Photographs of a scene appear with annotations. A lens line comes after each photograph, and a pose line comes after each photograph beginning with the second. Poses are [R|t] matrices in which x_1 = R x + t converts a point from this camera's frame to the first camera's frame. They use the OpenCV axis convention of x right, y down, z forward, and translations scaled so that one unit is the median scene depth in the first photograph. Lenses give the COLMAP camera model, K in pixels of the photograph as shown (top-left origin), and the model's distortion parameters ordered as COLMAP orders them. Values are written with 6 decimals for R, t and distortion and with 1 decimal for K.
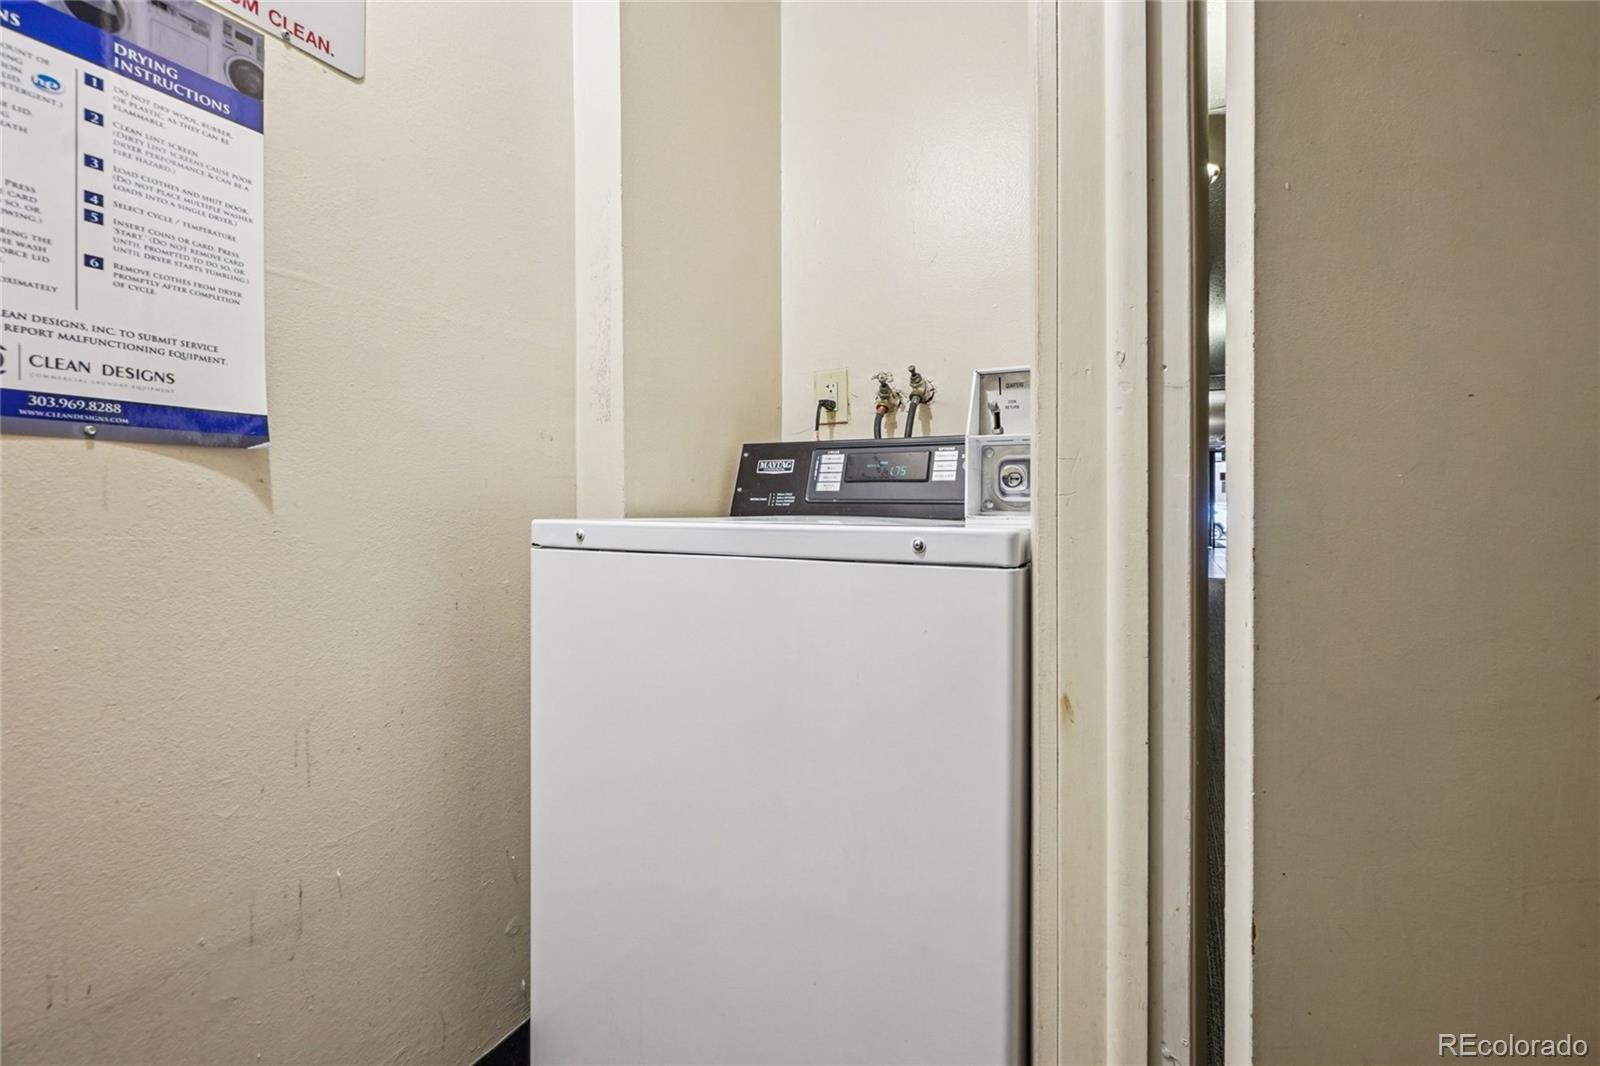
lens RADIAL K [[704.2, 0, 800.0], [0, 704.2, 533.0], [0, 0, 1]] dist [-0.008992, -0.003233]
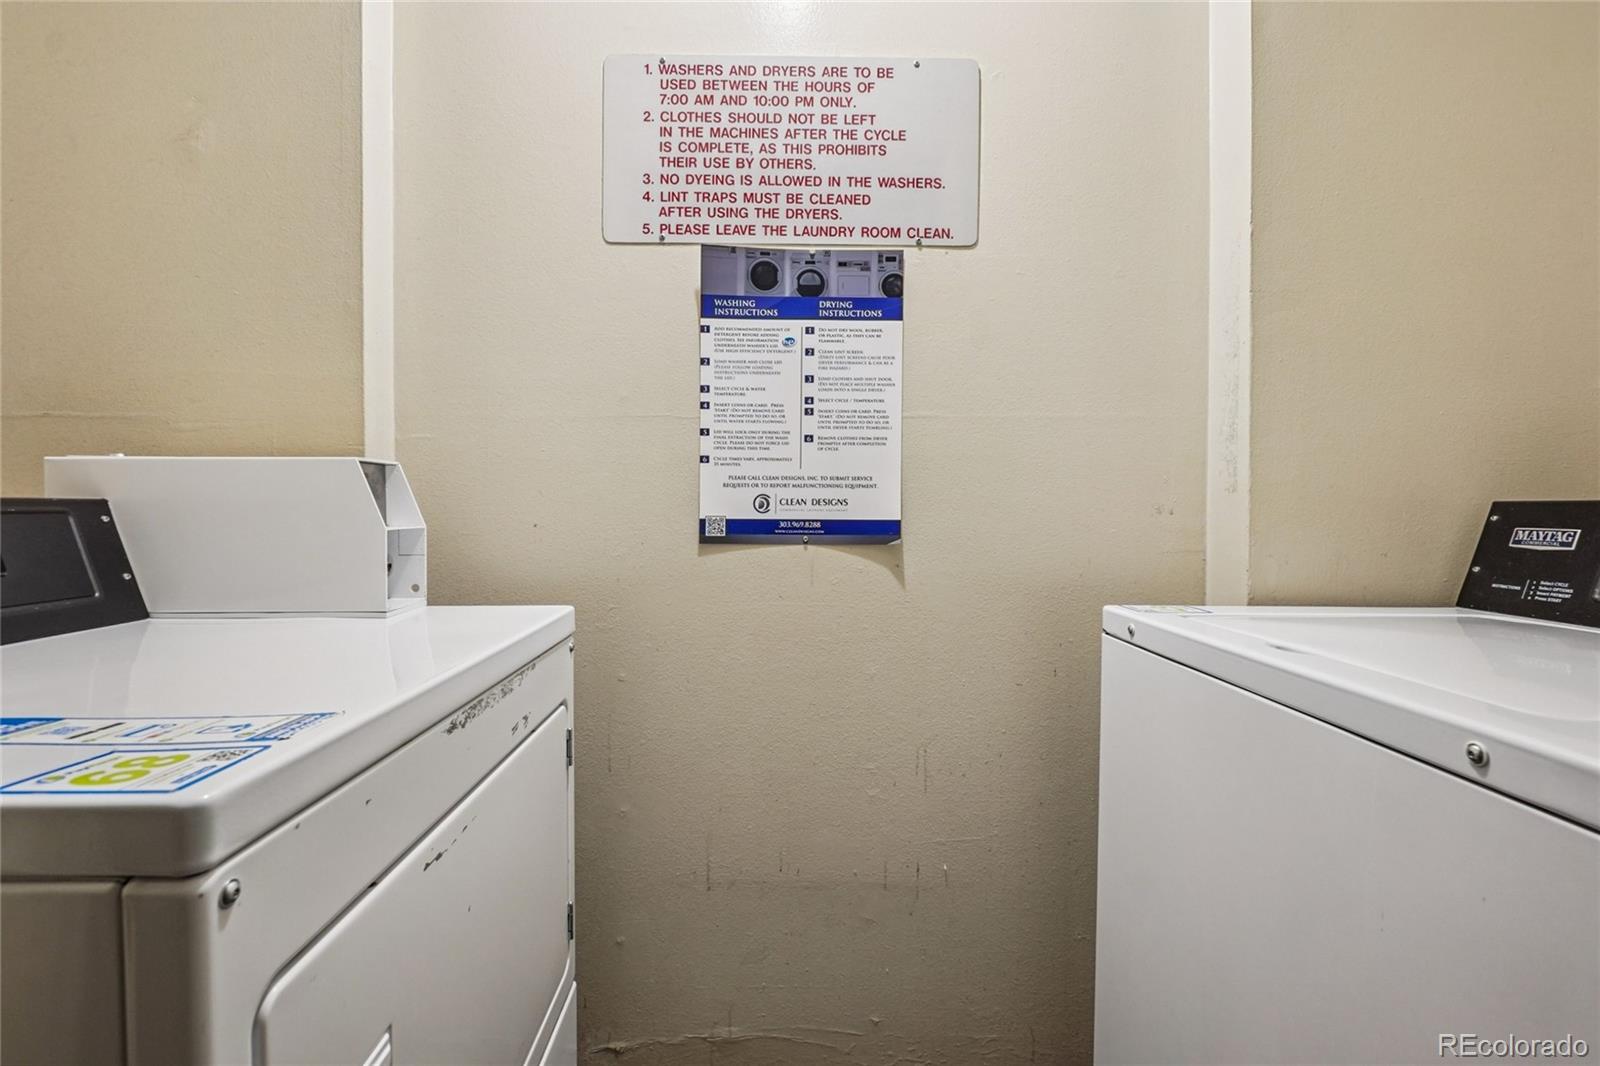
lens RADIAL K [[704.2, 0, 800.0], [0, 704.2, 533.0], [0, 0, 1]] dist [-0.008992, -0.003233]
pose [[0.460141, 0.025243, -0.887487, 0.425180], [-0.035267, 0.999326, 0.010139, -0.159665], [0.887145, 0.026633, 0.460722, 0.183879]]
